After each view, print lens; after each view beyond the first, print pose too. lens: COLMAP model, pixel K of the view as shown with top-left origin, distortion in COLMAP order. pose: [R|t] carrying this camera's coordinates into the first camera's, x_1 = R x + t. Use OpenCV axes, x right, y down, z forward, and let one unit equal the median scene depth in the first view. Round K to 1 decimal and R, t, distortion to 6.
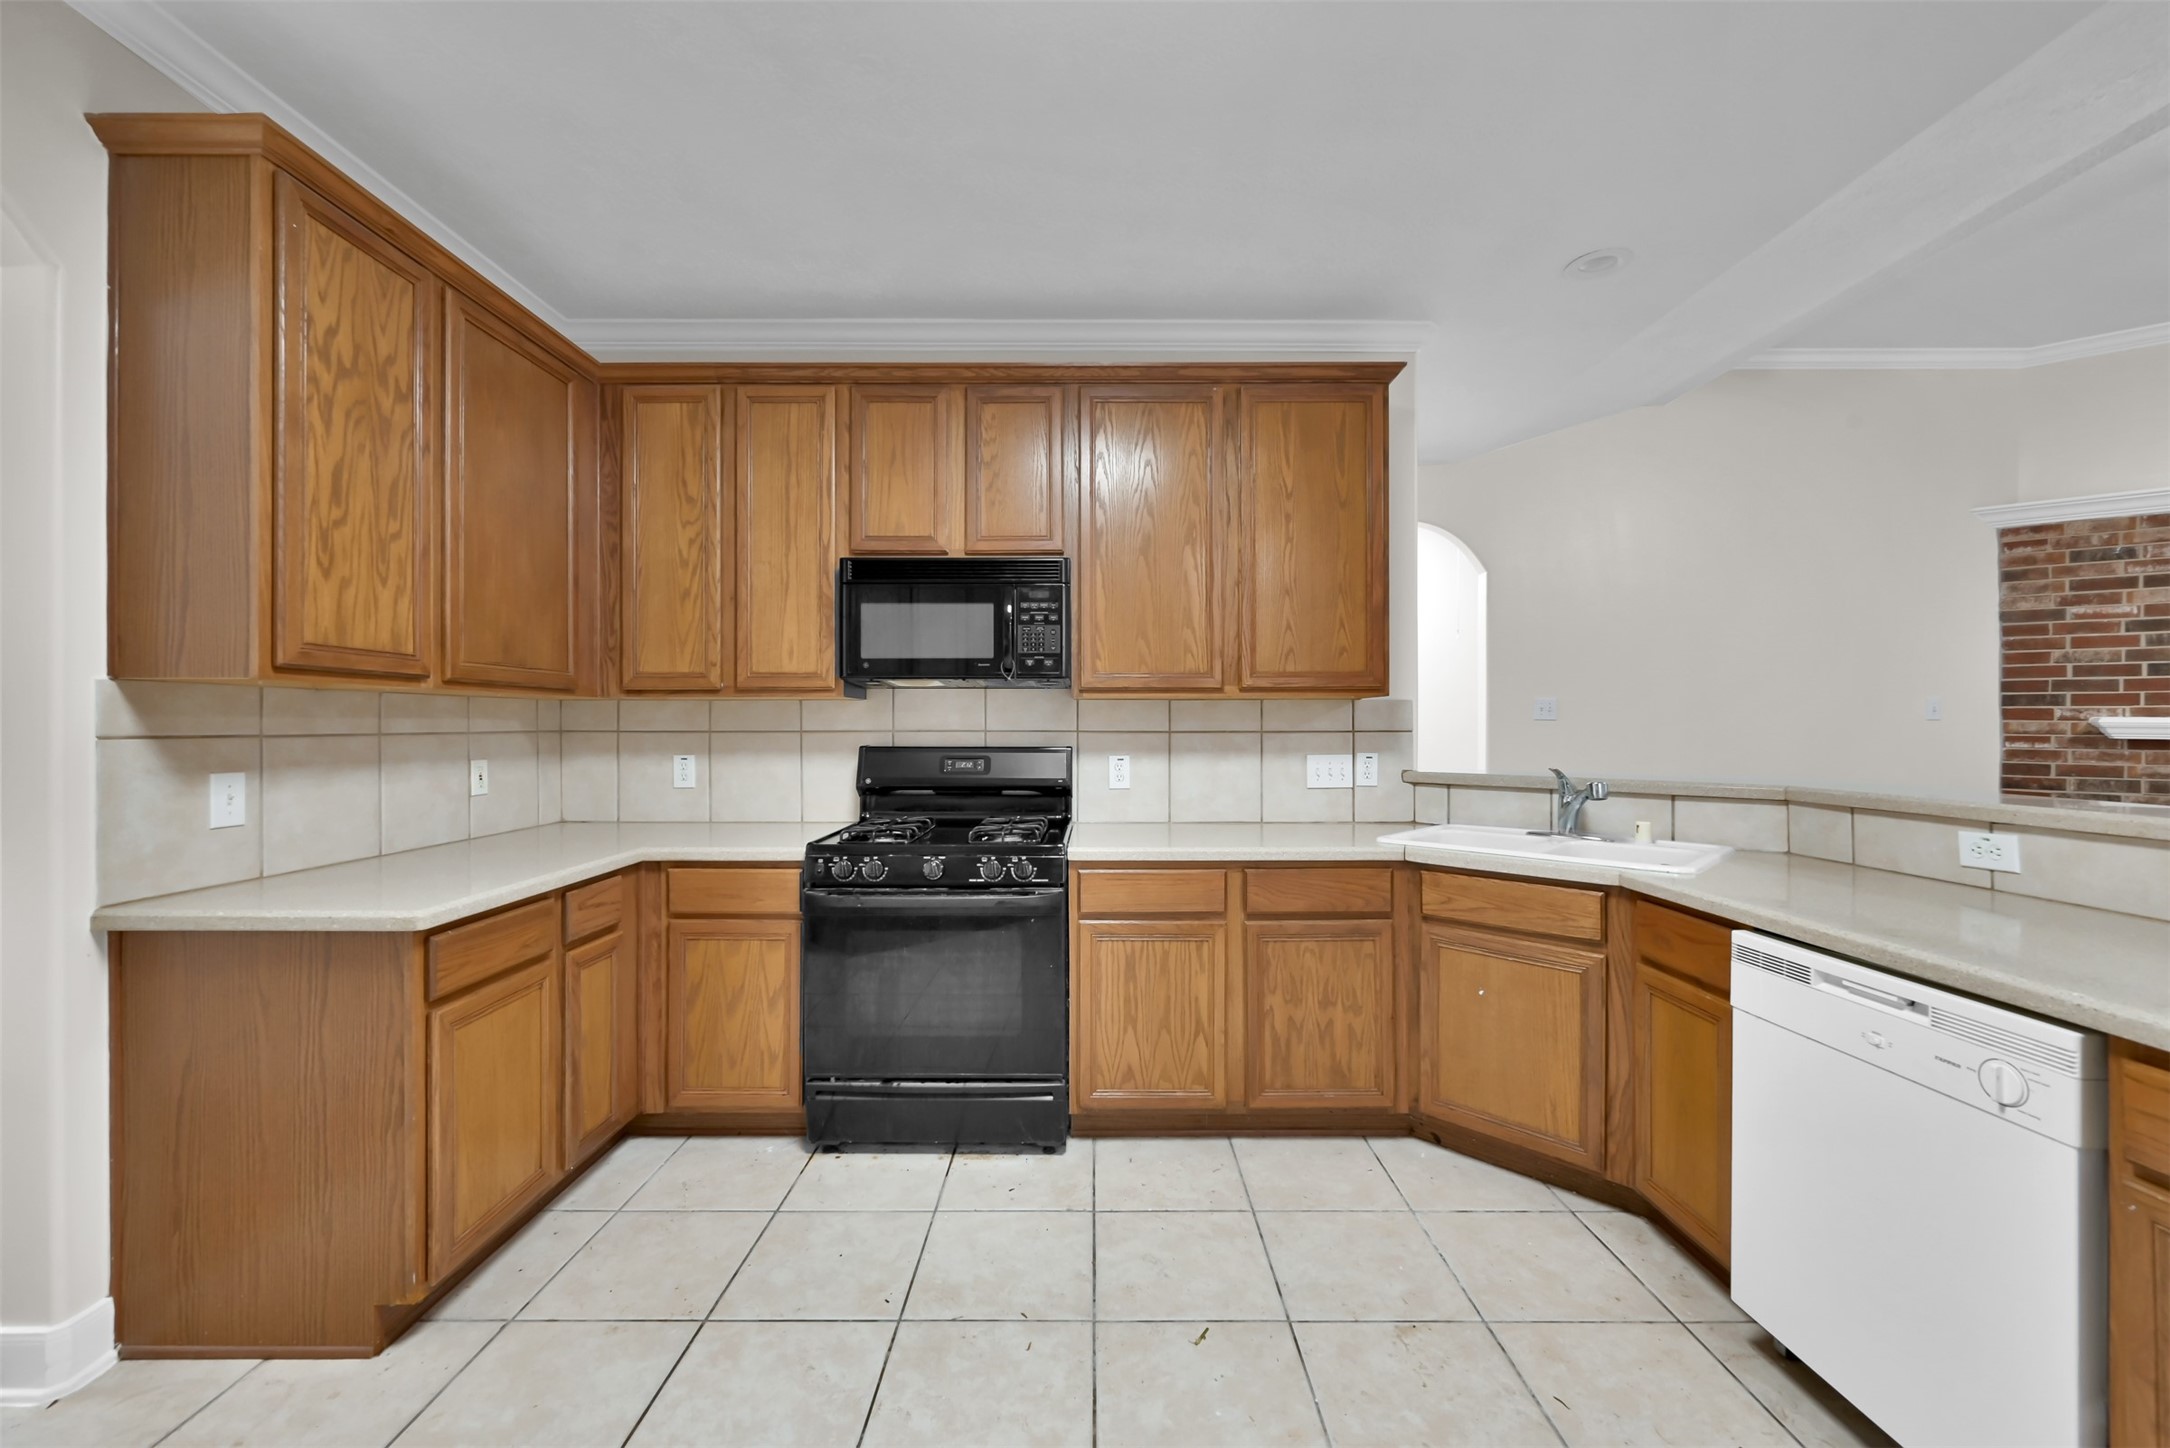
lens RADIAL K [[860.7, 0, 1090.1], [0, 860.7, 722.3], [0, 0, 1]] dist [0.000298, -0.000004]
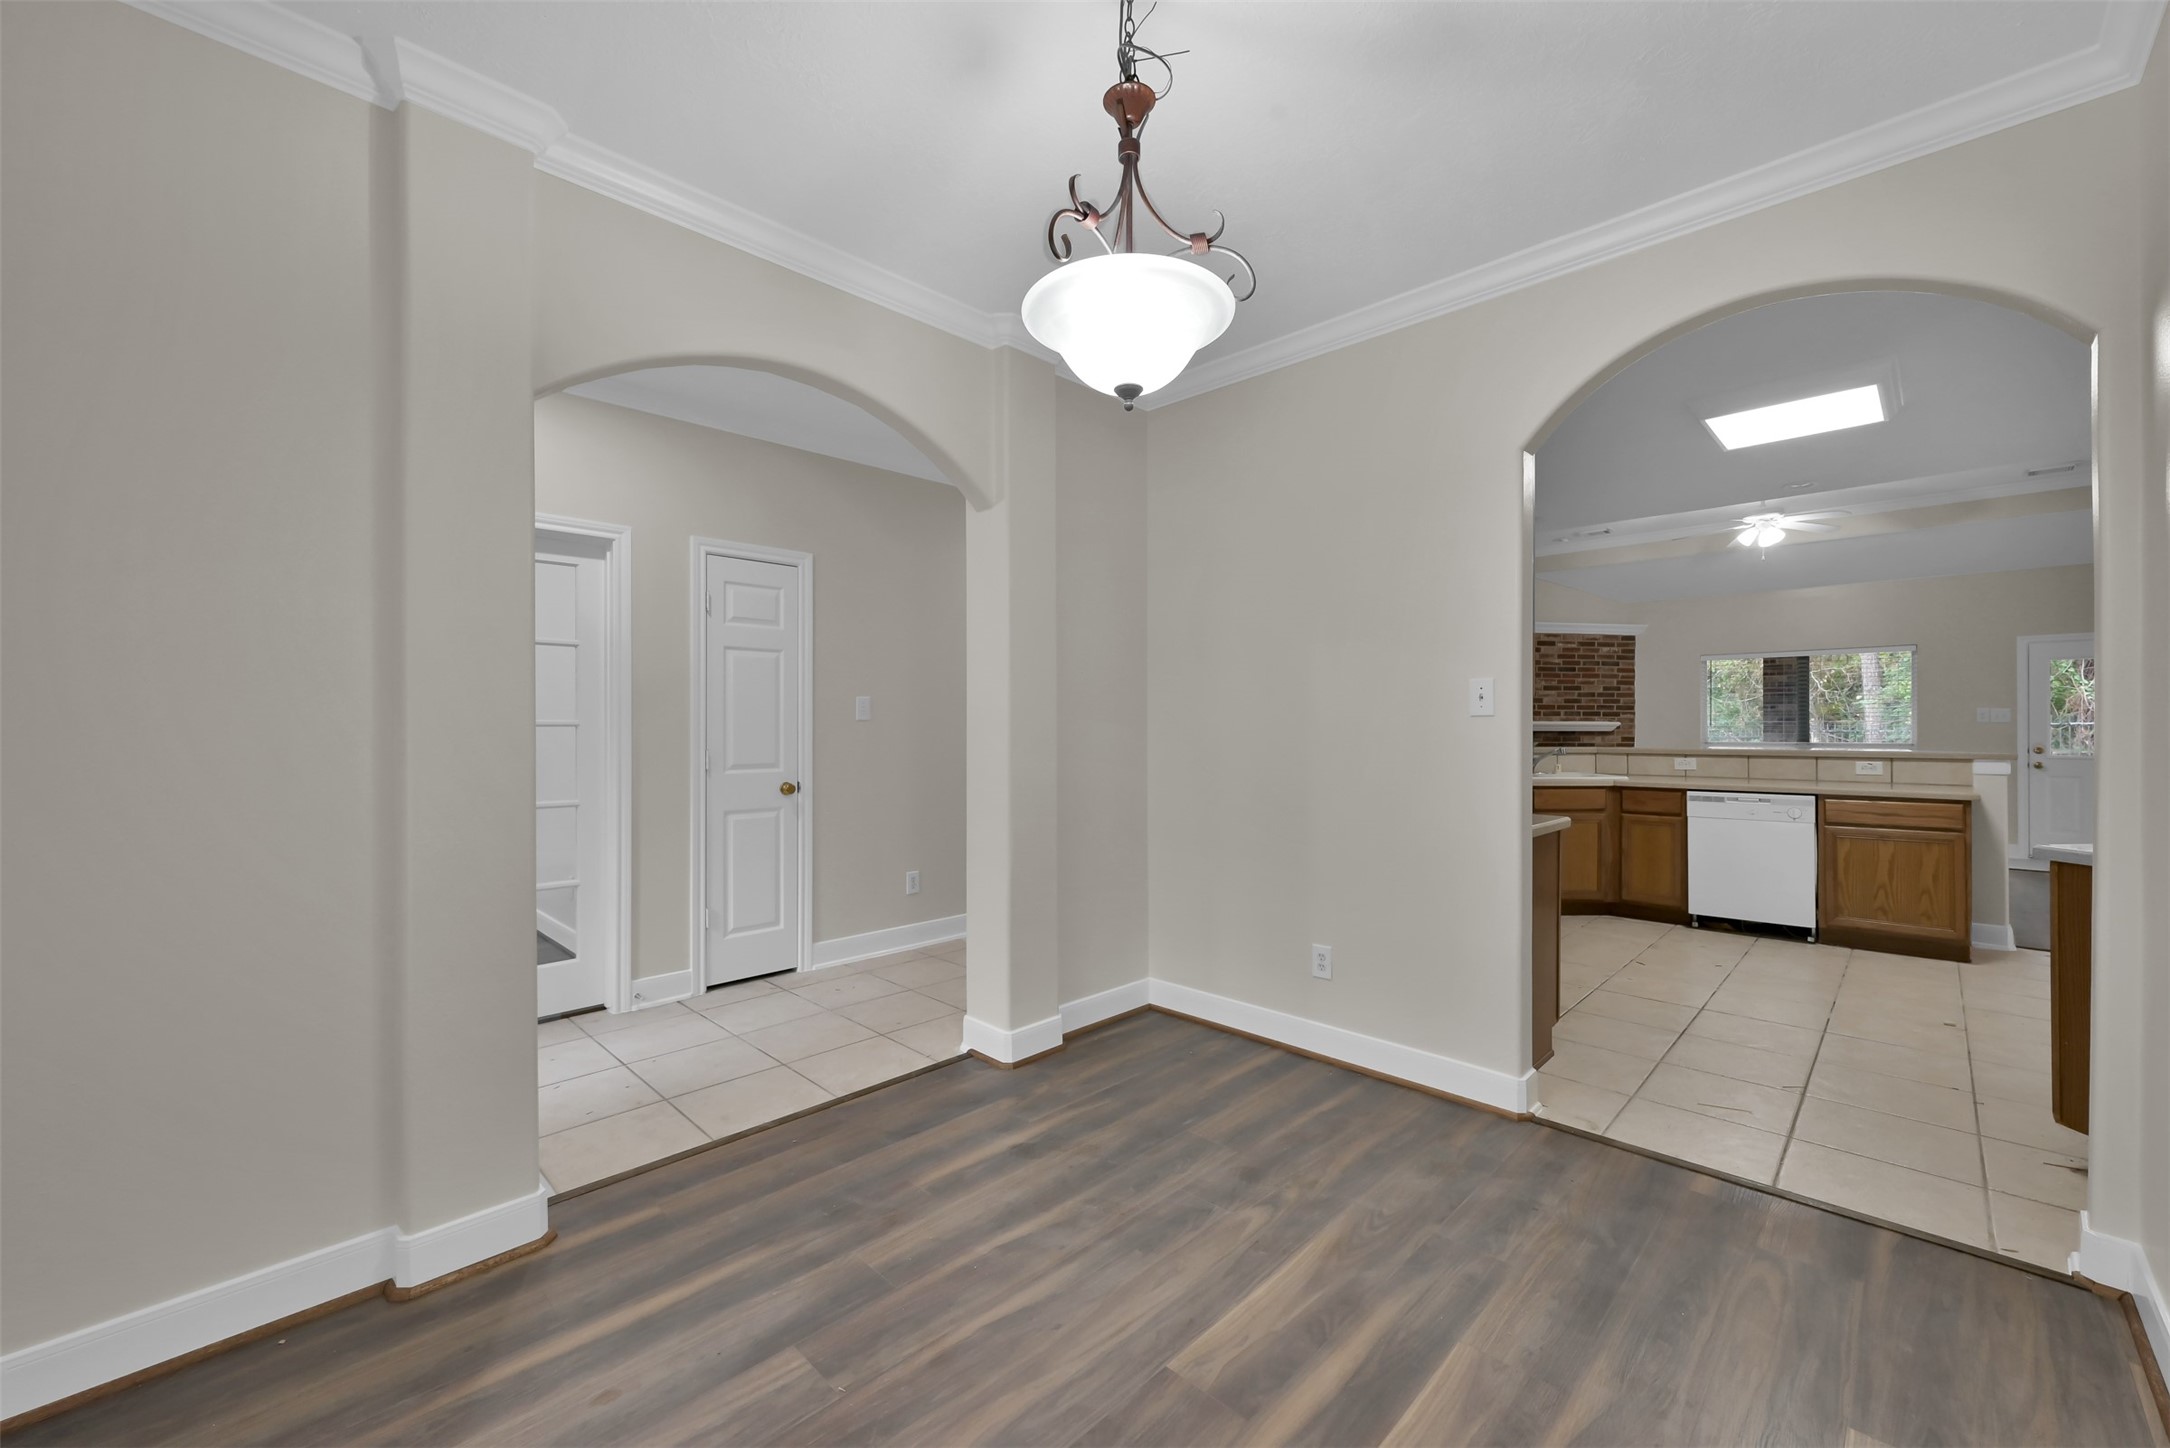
lens RADIAL K [[850.4, 0, 1123.1], [0, 850.4, 719.7], [0, 0, 1]] dist [0.002299, 0.000233]
pose [[0.682190, 0.003891, 0.731165, -1.662257], [-0.000709, 0.999989, -0.004659, 0.003335], [-0.731175, 0.002660, 0.682185, 0.245468]]
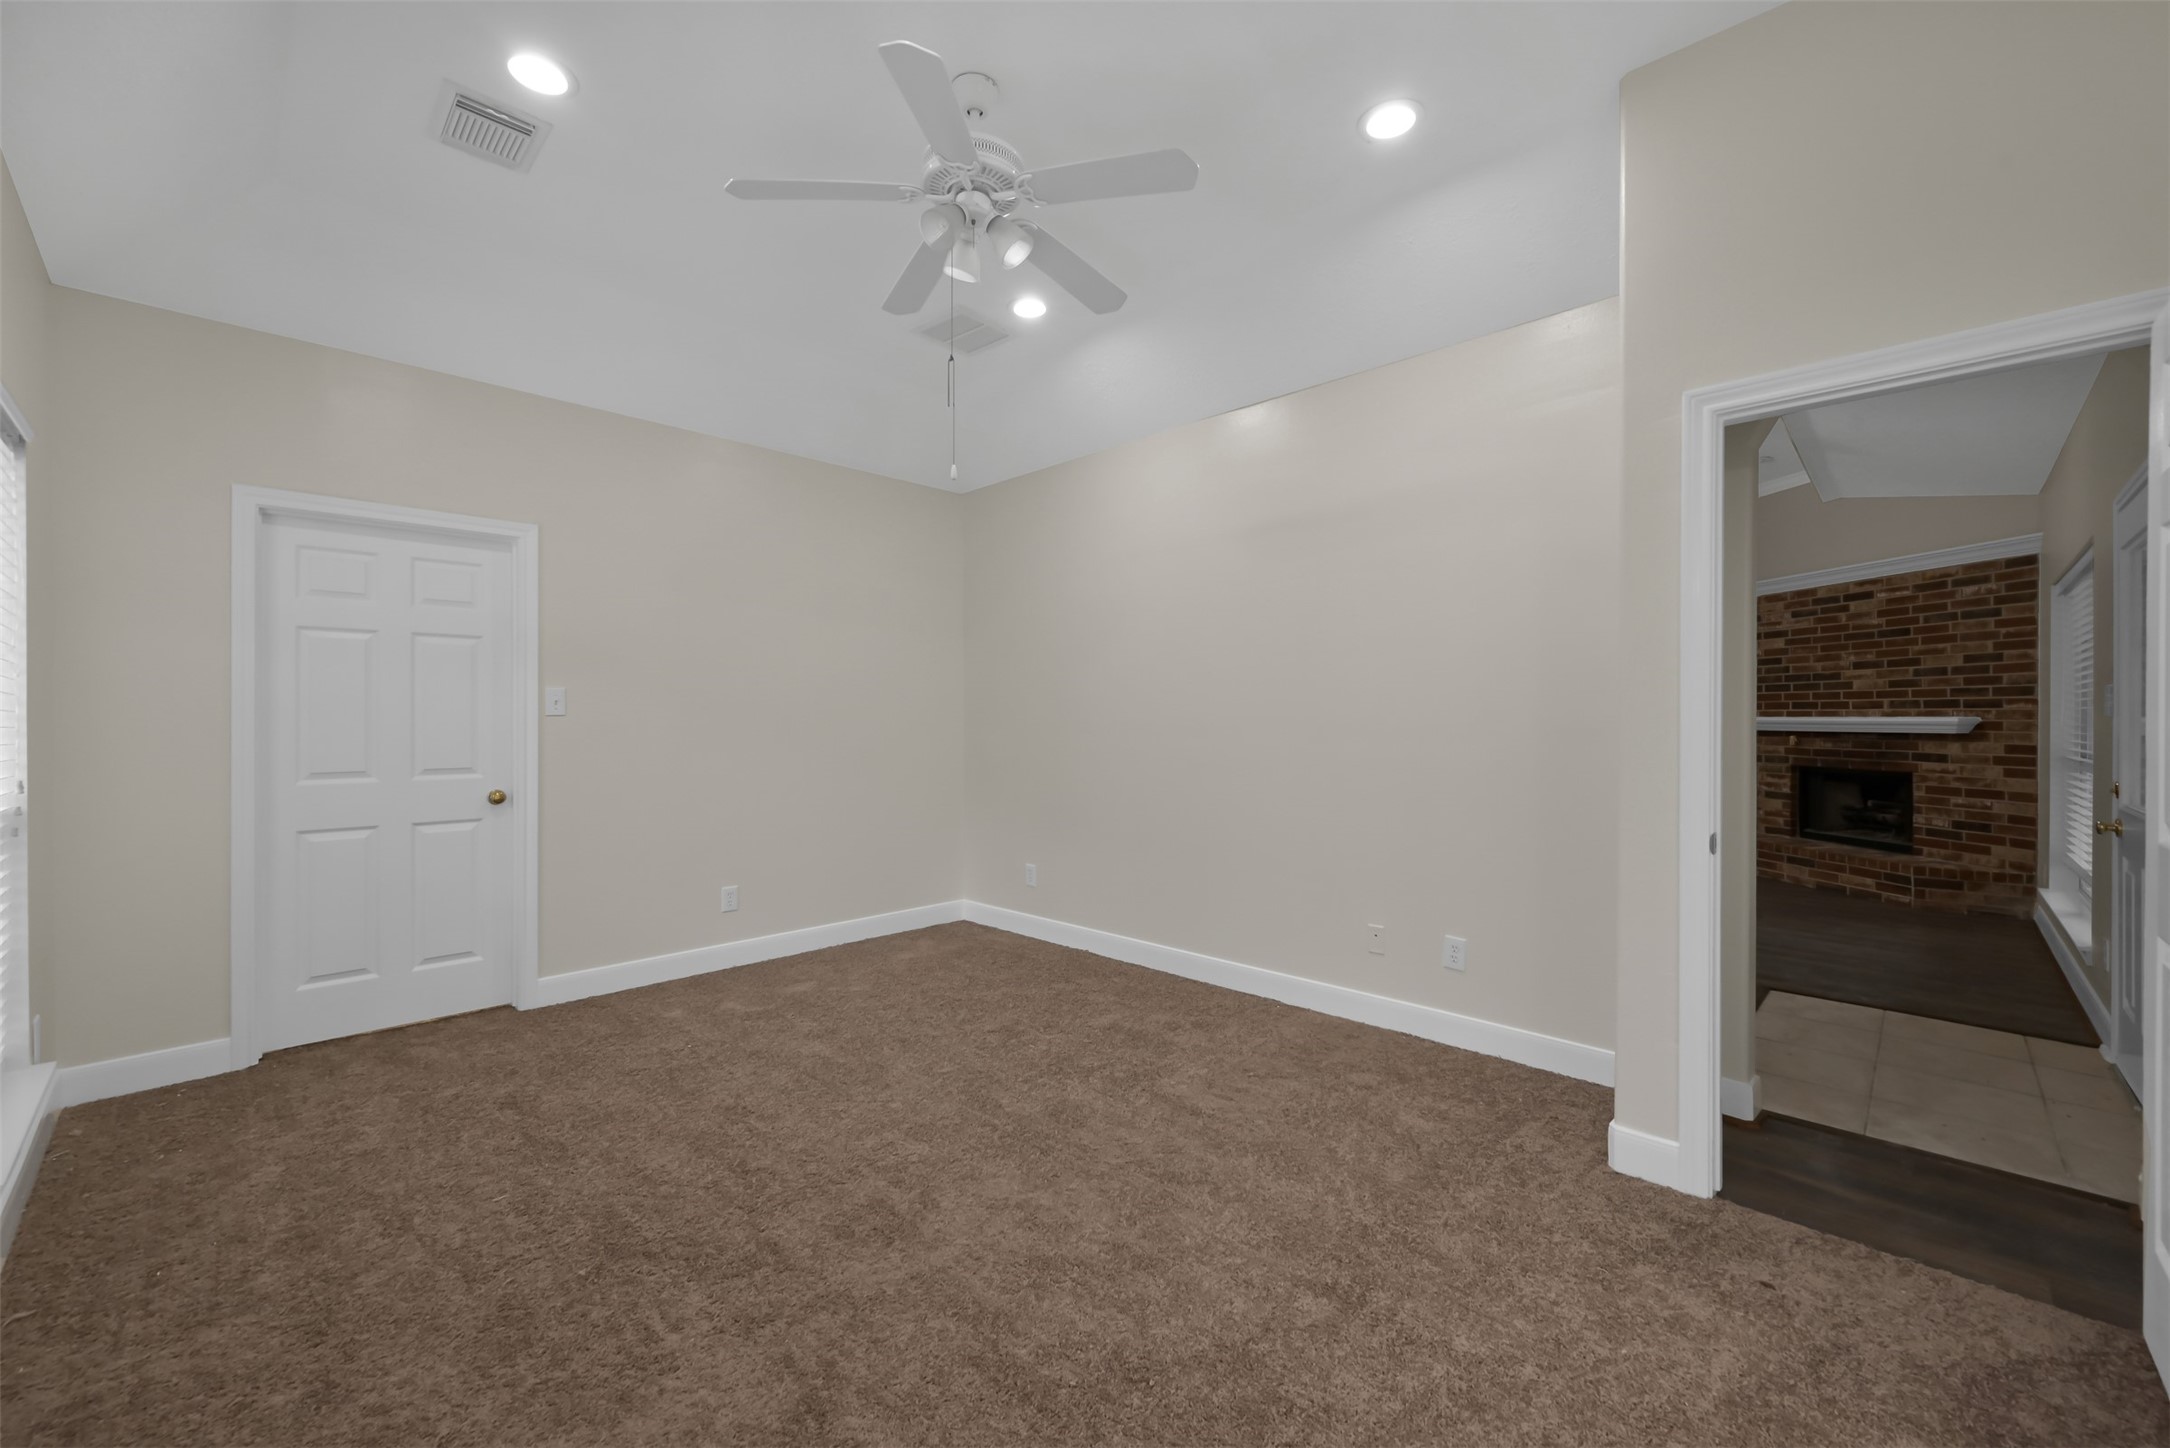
lens RADIAL K [[864.6, 0, 1081.1], [0, 864.6, 722.0], [0, 0, 1]] dist [-0.001069, -0.000039]
pose [[0.714906, 0.012136, -0.699116, 2.257757], [-0.016131, 0.999870, 0.000861, 0.037041], [0.699035, 0.010662, 0.715008, -1.742542]]
